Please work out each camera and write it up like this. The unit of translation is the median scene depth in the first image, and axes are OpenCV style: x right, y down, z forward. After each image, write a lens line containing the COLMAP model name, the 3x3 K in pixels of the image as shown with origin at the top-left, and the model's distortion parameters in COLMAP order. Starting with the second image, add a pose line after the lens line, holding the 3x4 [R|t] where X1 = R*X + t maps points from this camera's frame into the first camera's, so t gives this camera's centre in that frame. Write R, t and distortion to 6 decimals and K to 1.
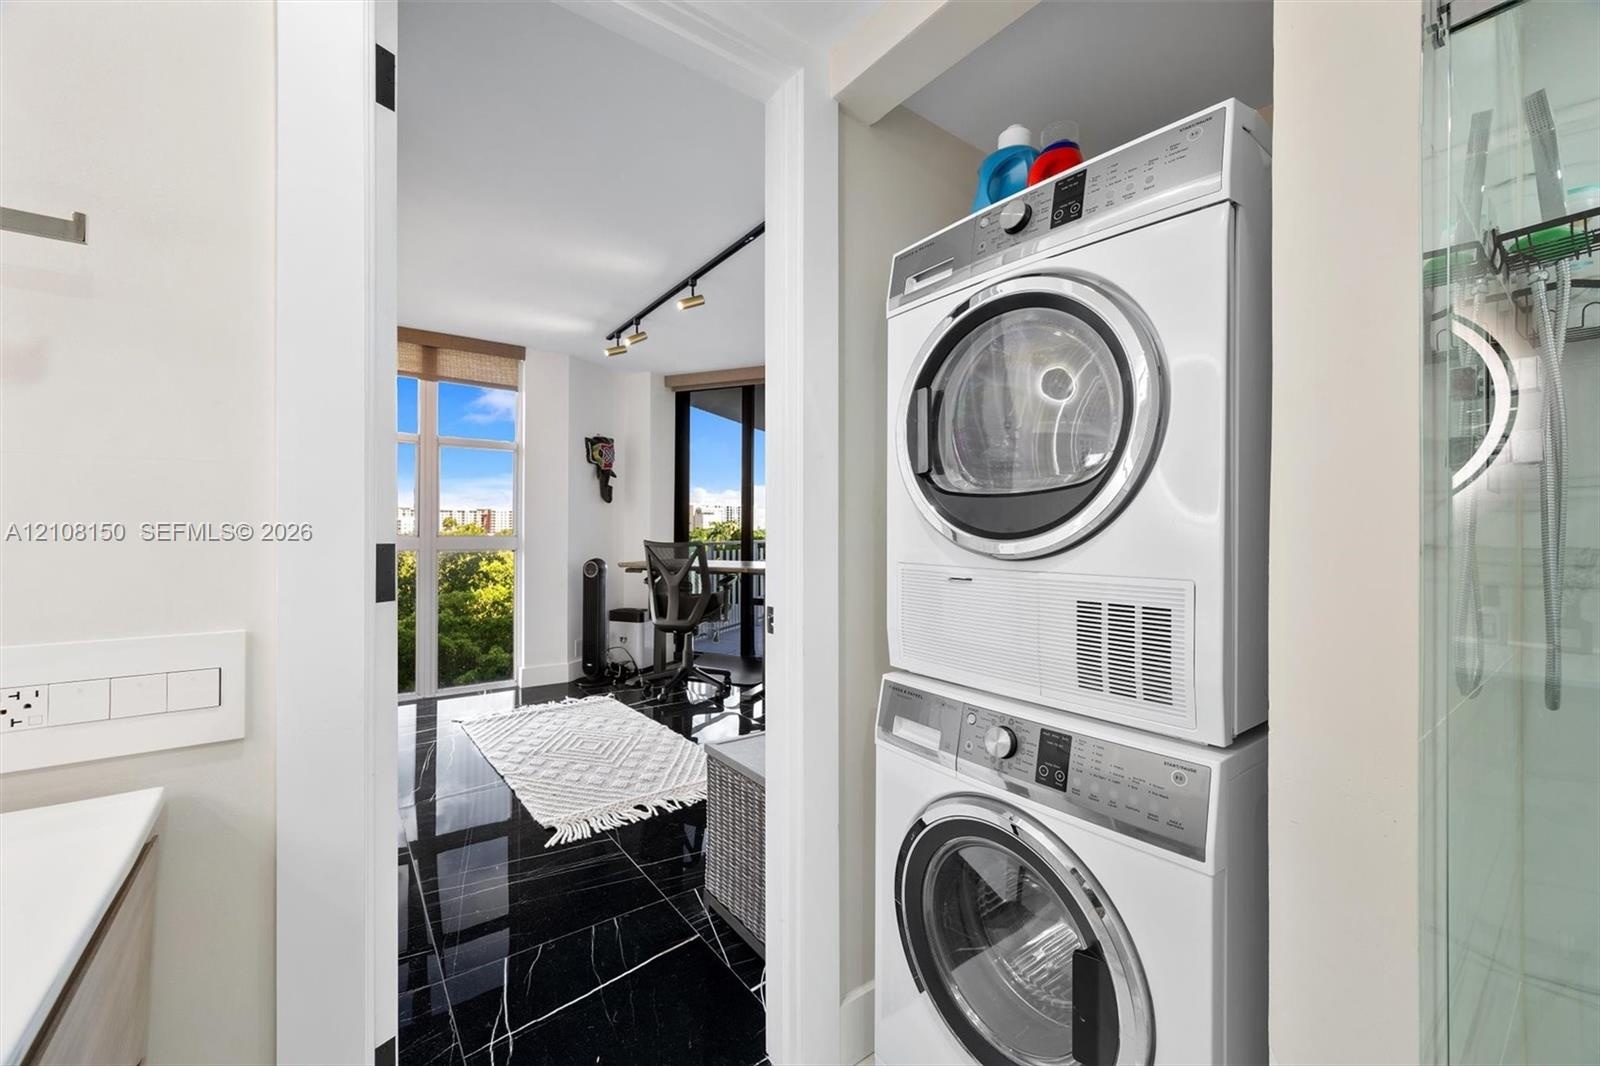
lens RADIAL K [[639.8, 0, 798.6], [0, 639.8, 529.9], [0, 0, 1]] dist [0.001683, -0.000303]
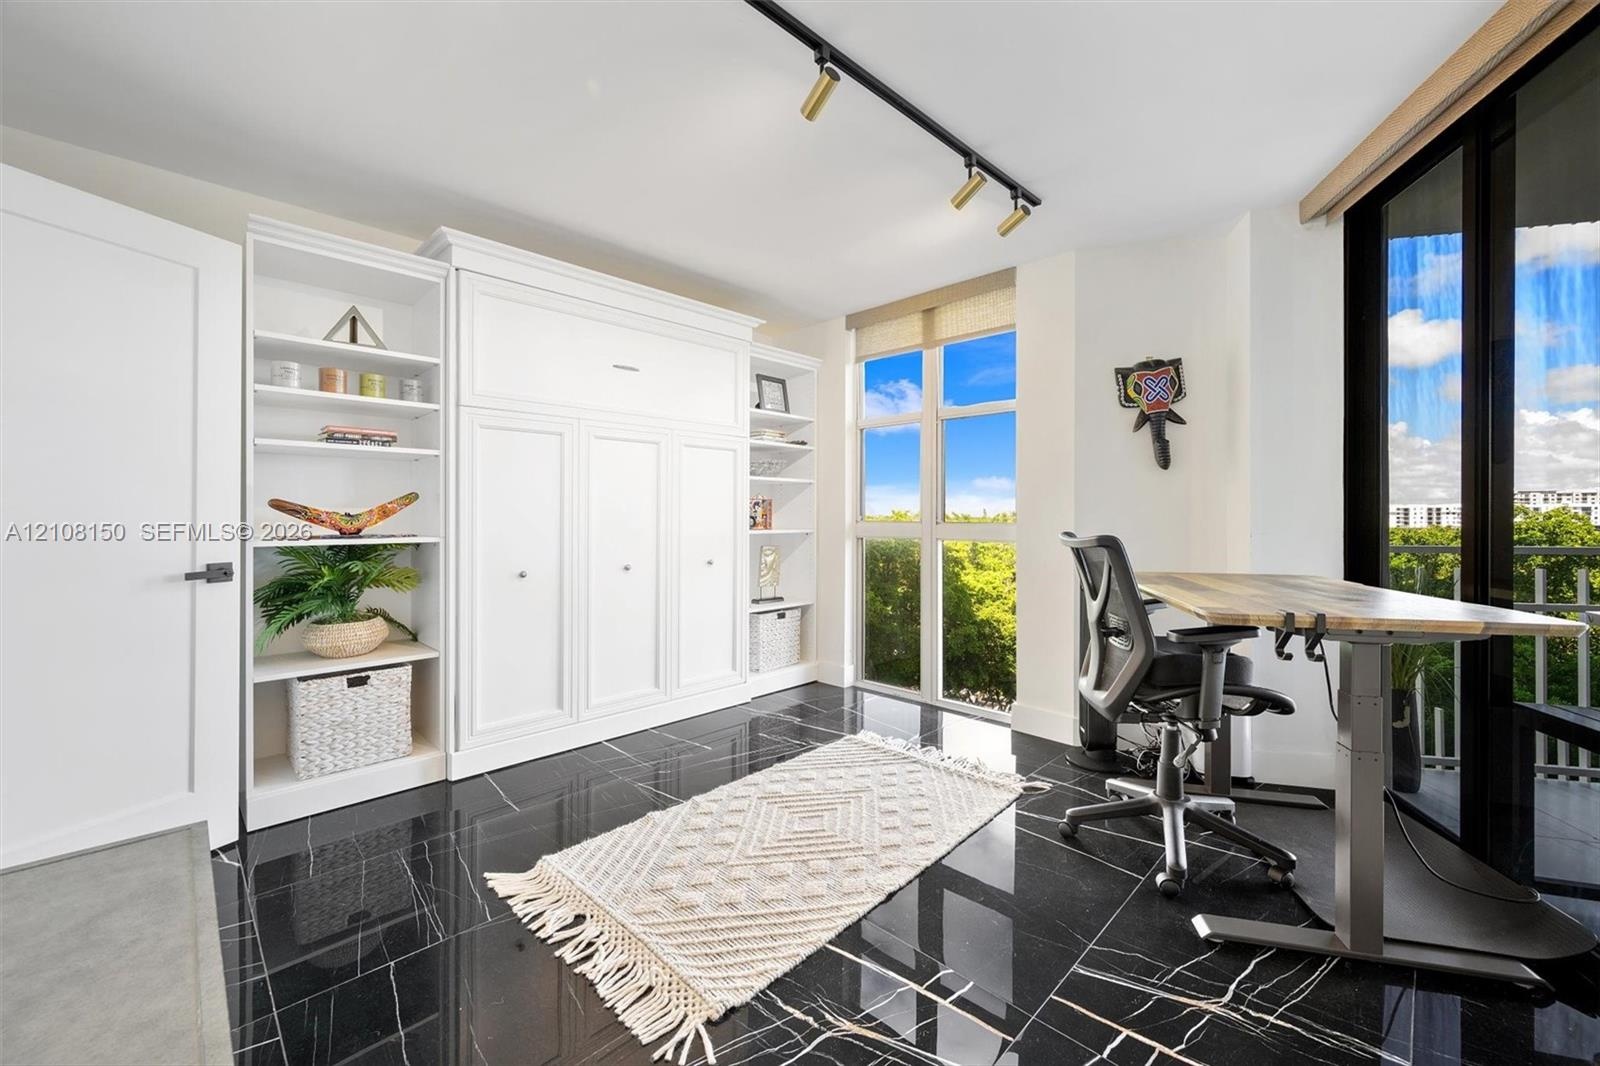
lens RADIAL K [[639.8, 0, 793.3], [0, 639.8, 527.8], [0, 0, 1]] dist [0.001683, -0.000303]
pose [[0.139673, 0.009960, -0.990148, 0.259900], [0.001505, 0.999946, 0.010271, 0.005366], [0.990197, -0.002925, 0.139650, 0.646247]]
